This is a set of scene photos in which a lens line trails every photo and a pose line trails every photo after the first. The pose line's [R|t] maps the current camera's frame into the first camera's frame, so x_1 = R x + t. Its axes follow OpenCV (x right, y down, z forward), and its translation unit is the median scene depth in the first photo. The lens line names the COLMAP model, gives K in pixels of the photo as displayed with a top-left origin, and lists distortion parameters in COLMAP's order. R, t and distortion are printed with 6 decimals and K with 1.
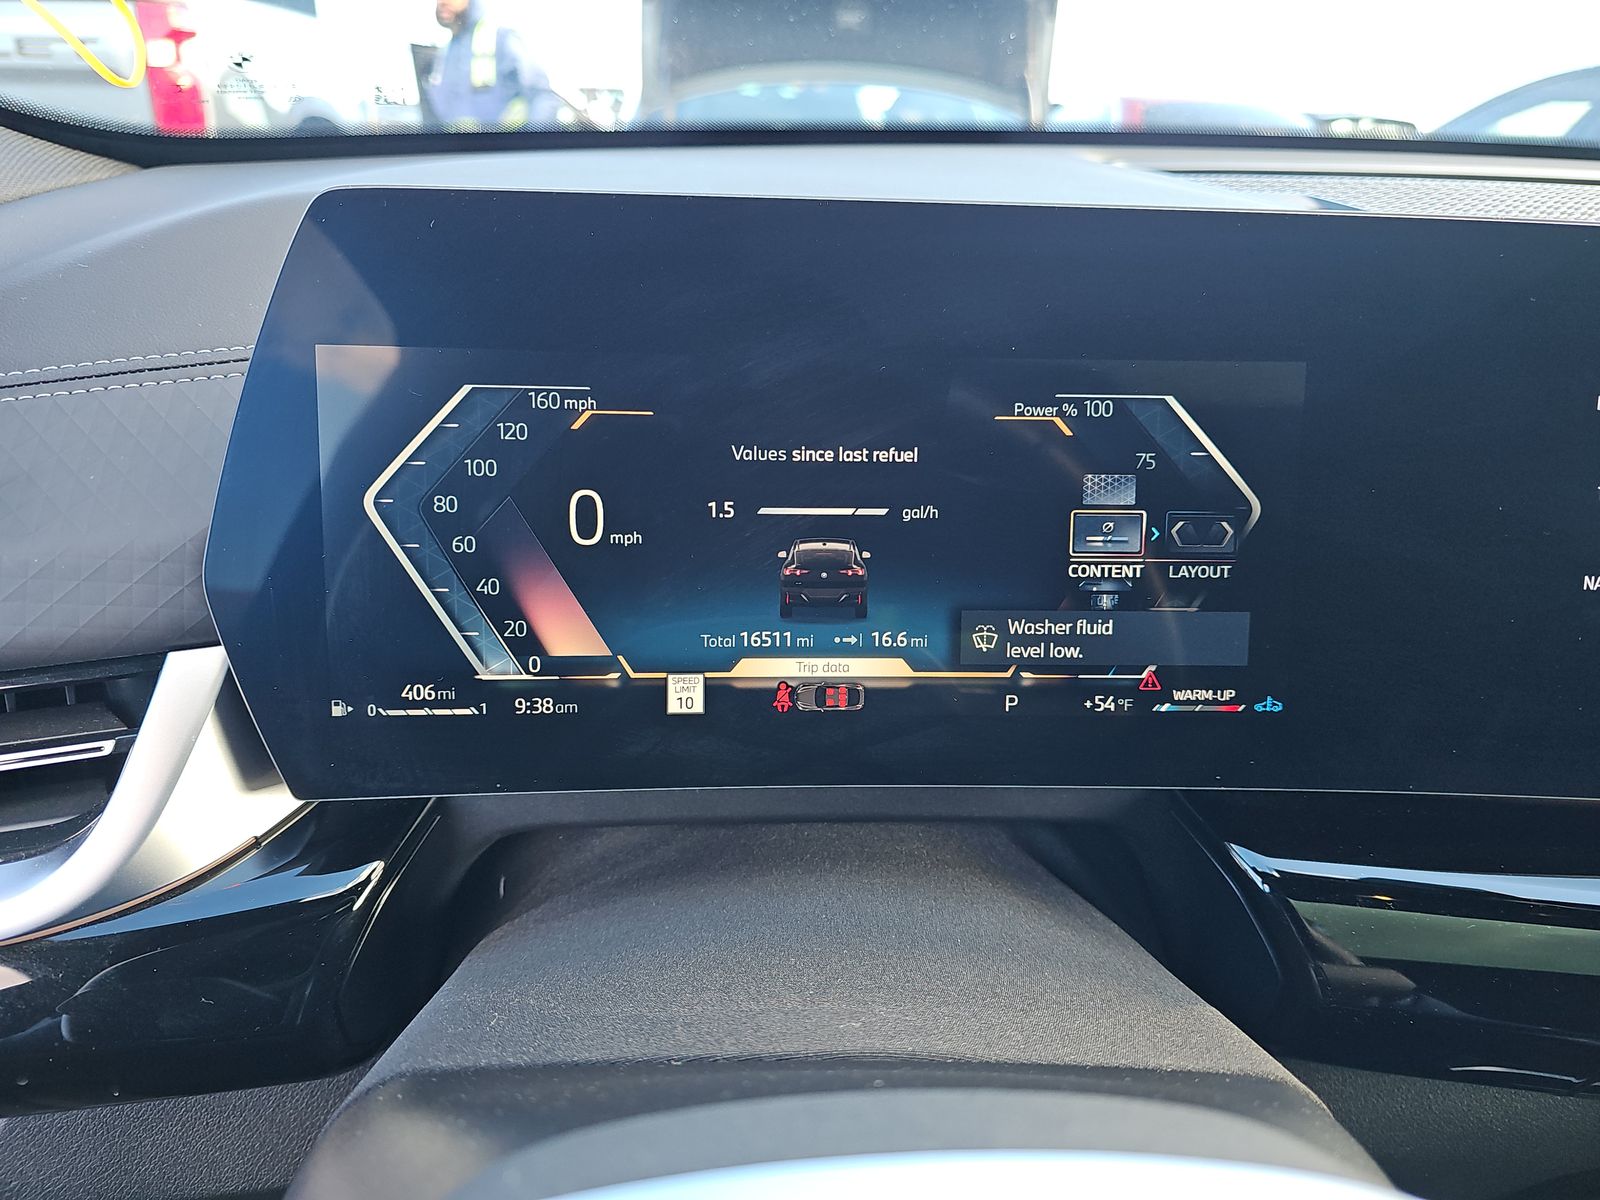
lens RADIAL K [[1076.2, 0, 800.0], [0, 1076.2, 600.0], [0, 0, 1]] dist [0.050315, -0.076500]
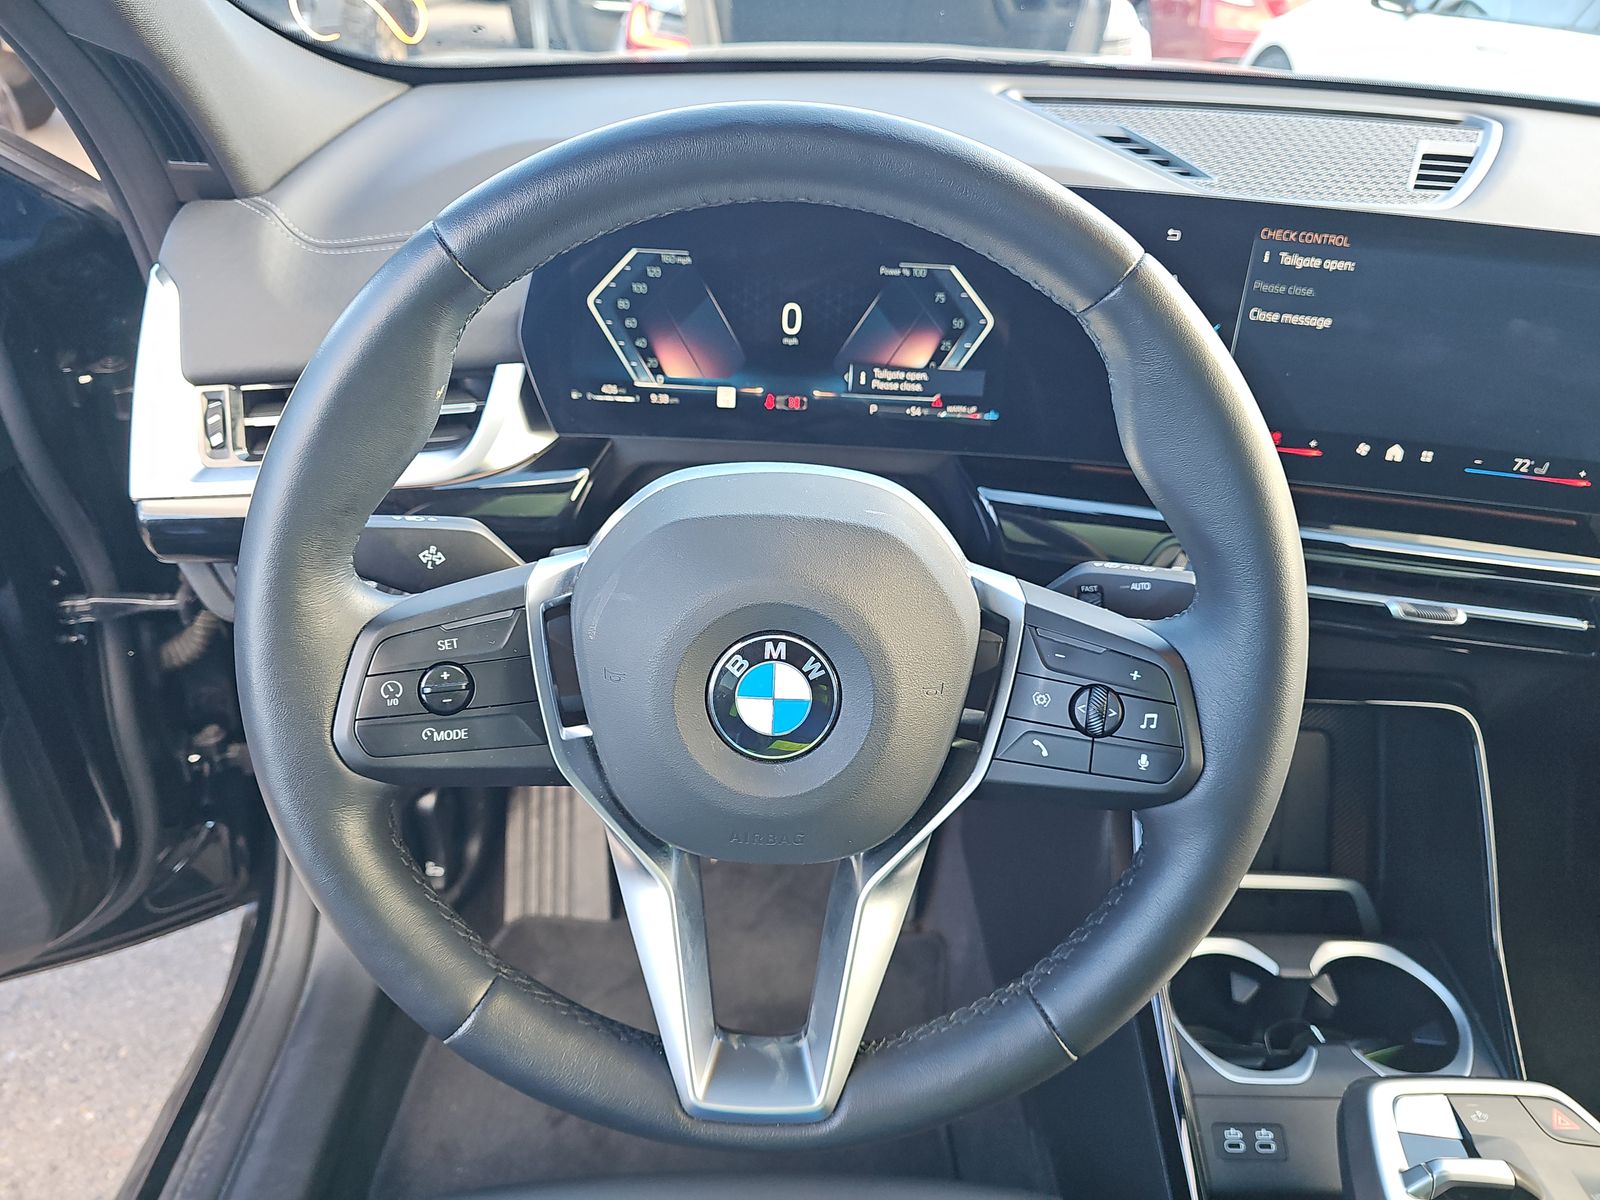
lens RADIAL K [[1076.2, 0, 800.0], [0, 1076.2, 600.0], [0, 0, 1]] dist [0.050315, -0.076500]
pose [[0.998336, 0.050765, -0.027341, 0.129713], [-0.045289, 0.983863, 0.173098, 0.108991], [0.035688, -0.171572, 0.984525, -1.279947]]
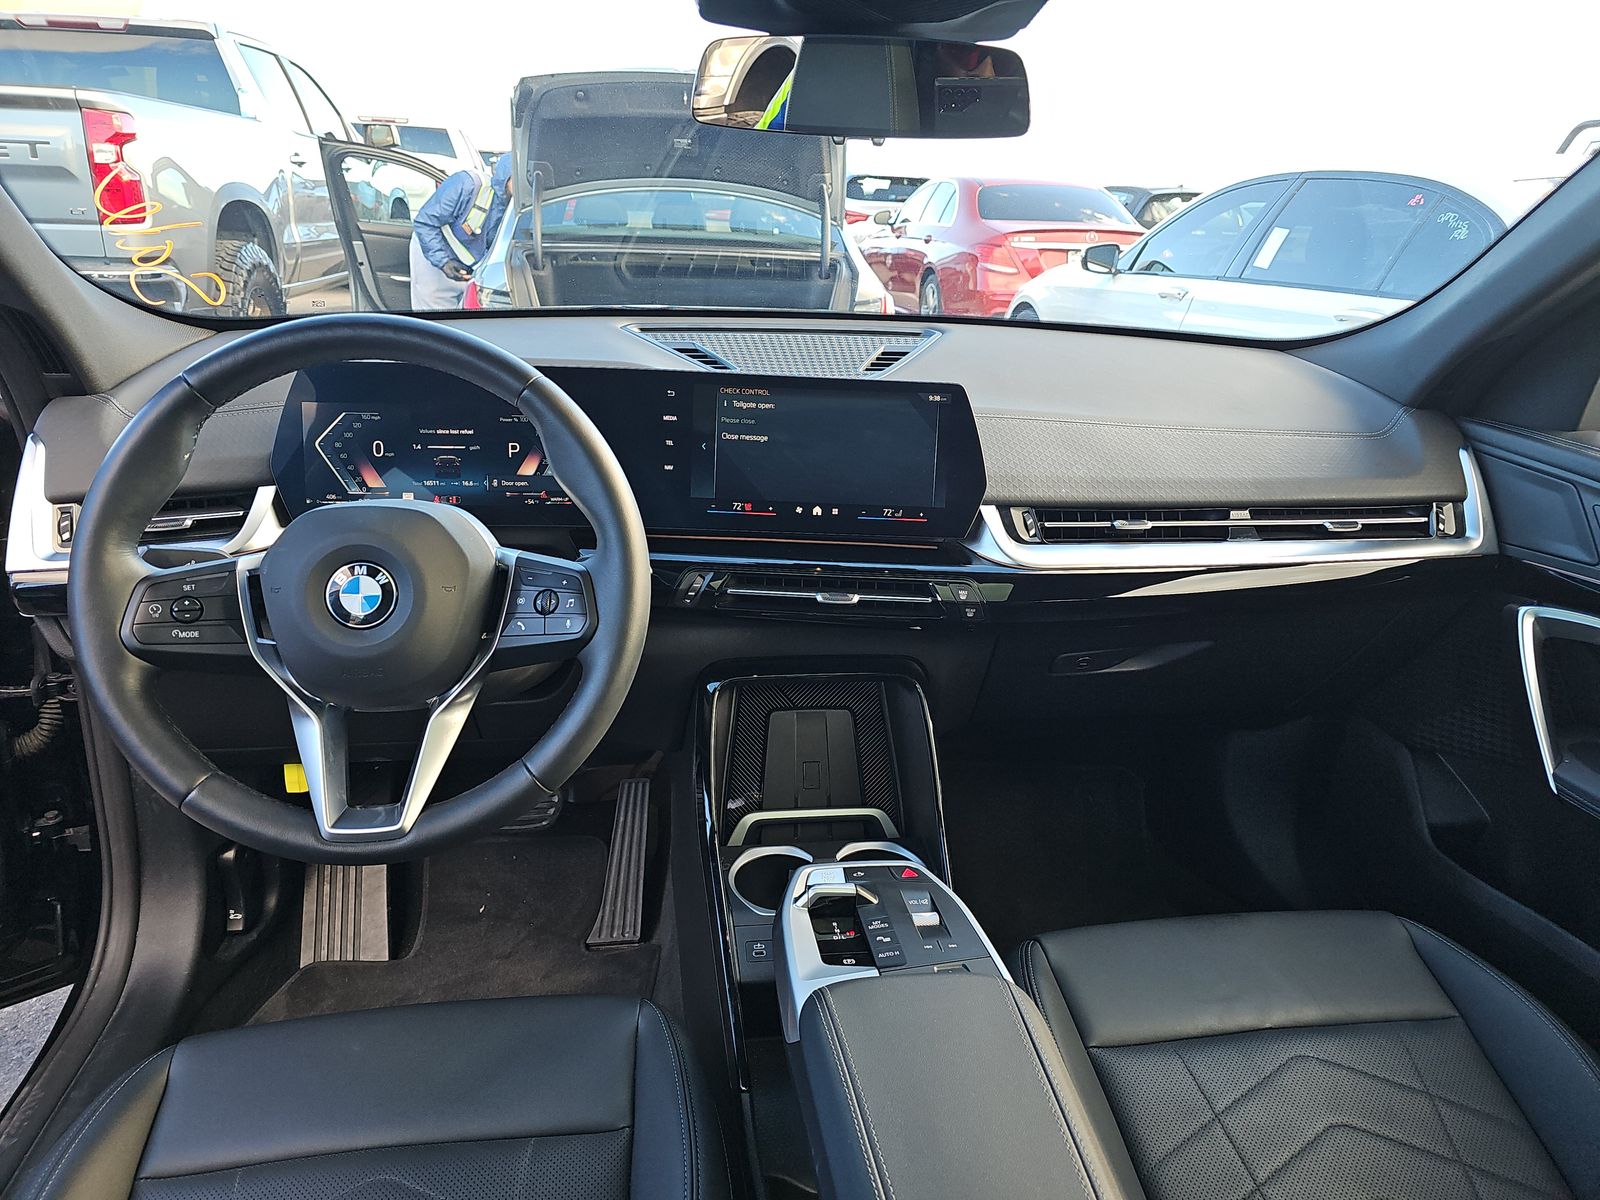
lens RADIAL K [[1042.5, 0, 800.0], [0, 1042.5, 600.0], [0, 0, 1]] dist [0.043174, -0.050595]
pose [[0.996549, -0.017514, 0.081144, 0.915943], [0.020372, 0.999196, -0.034528, 0.579440], [-0.080474, 0.036062, 0.996104, -2.601298]]
